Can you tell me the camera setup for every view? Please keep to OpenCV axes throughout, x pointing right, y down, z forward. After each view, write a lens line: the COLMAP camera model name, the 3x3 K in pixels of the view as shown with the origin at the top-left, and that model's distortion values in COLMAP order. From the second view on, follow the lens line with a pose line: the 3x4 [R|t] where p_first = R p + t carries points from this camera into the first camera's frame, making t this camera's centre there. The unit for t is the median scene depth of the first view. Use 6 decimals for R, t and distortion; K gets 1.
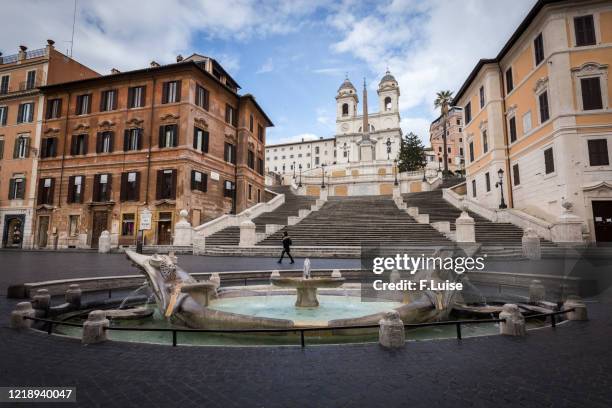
lens RADIAL K [[292.8, 0, 306.0], [0, 292.8, 204.0], [0, 0, 1]] dist [-0.000353, -0.000108]
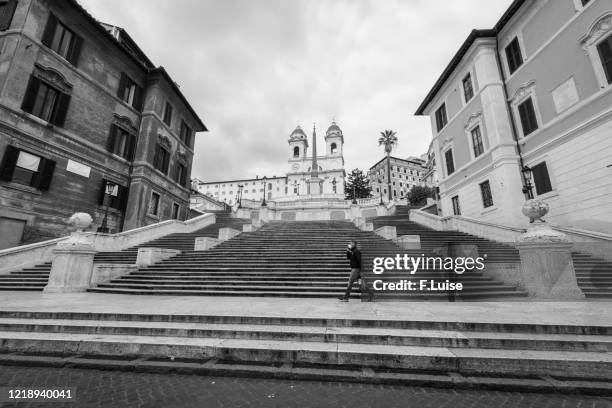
lens RADIAL K [[292.8, 0, 306.0], [0, 292.8, 204.0], [0, 0, 1]] dist [-0.000353, -0.000108]
pose [[0.984507, 0.039699, 0.170791, 0.049634], [-0.021868, 0.994227, -0.105045, 0.028009], [-0.173975, 0.099683, 0.979692, 0.295331]]
